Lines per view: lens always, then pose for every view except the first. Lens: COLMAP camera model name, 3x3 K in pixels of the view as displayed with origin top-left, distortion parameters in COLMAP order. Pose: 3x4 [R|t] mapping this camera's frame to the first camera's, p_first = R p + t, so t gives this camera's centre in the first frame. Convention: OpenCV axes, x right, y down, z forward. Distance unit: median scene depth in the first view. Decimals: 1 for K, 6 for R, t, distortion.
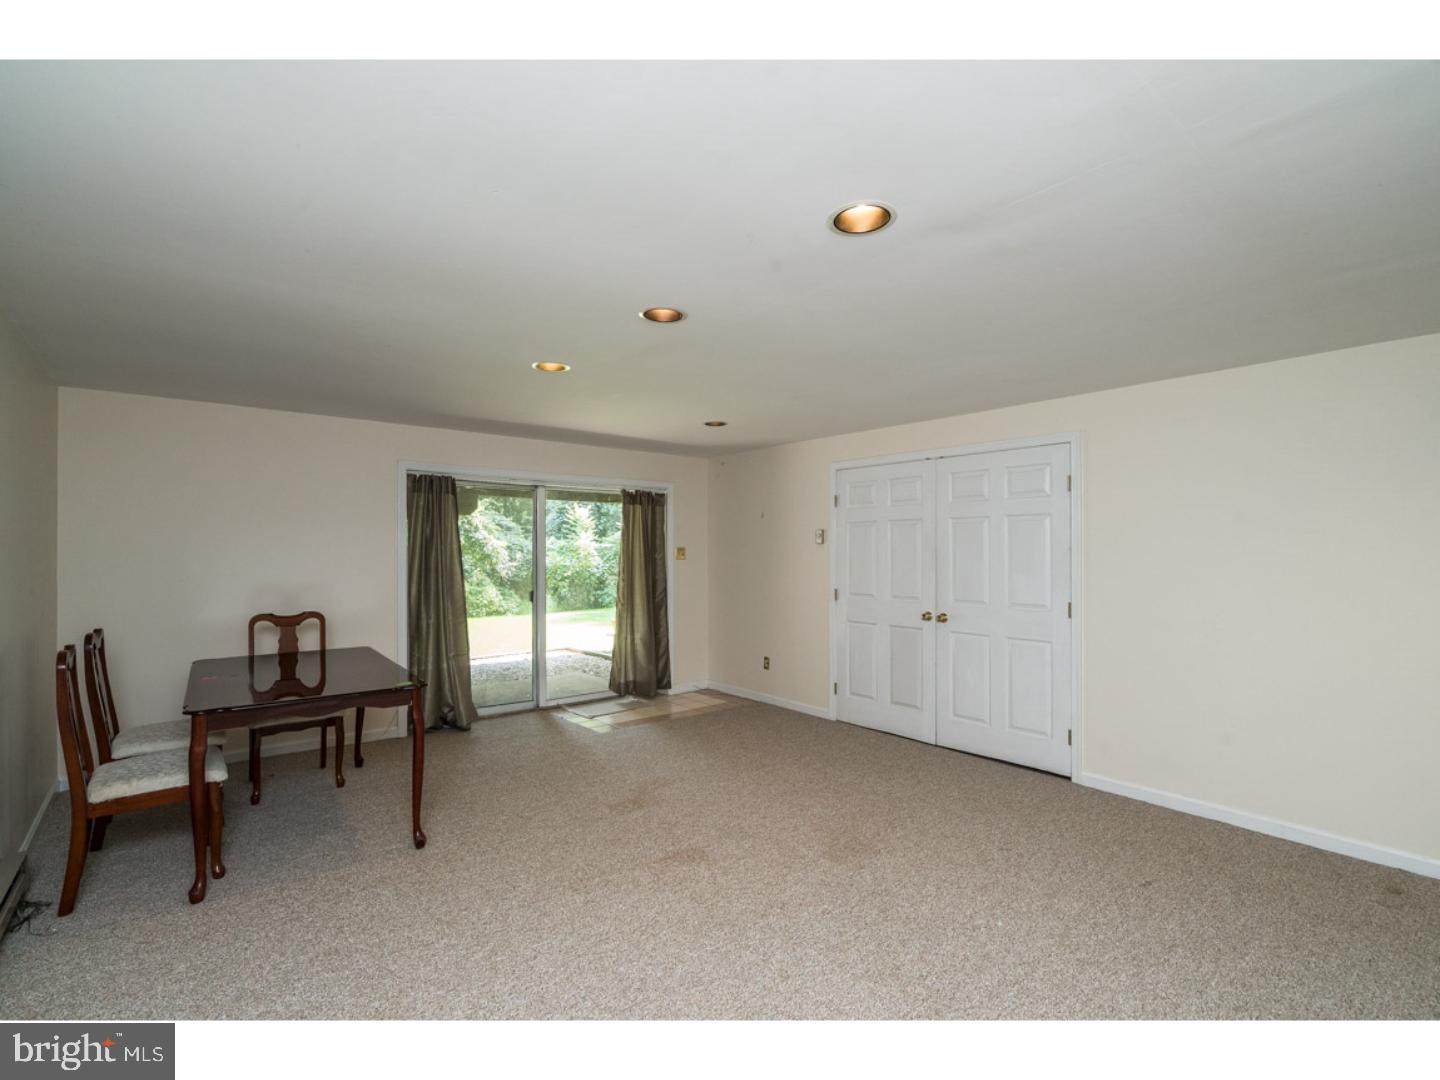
lens RADIAL K [[654.6, 0, 715.3], [0, 654.6, 550.7], [0, 0, 1]] dist [-0.010757, 0.000157]
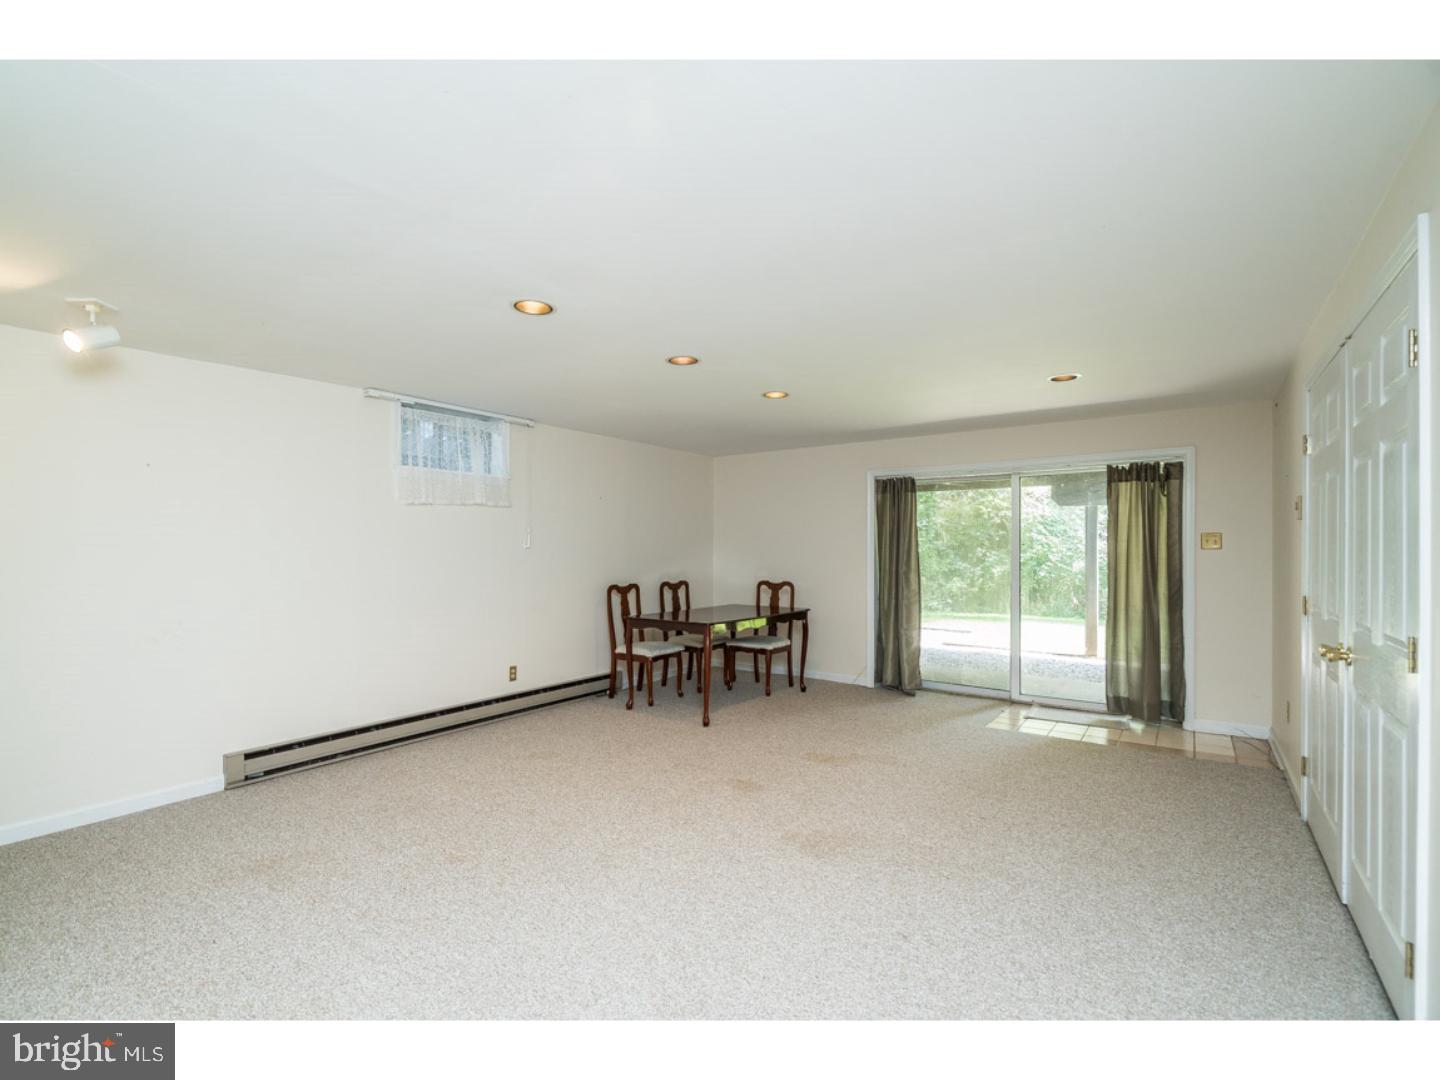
lens RADIAL K [[654.6, 0, 710.1], [0, 654.6, 540.6], [0, 0, 1]] dist [-0.010757, 0.000157]
pose [[0.261183, -0.015595, -0.965163, 0.579293], [-0.000036, 0.999869, -0.016165, 0.017584], [0.965289, 0.004257, 0.261148, 0.320599]]
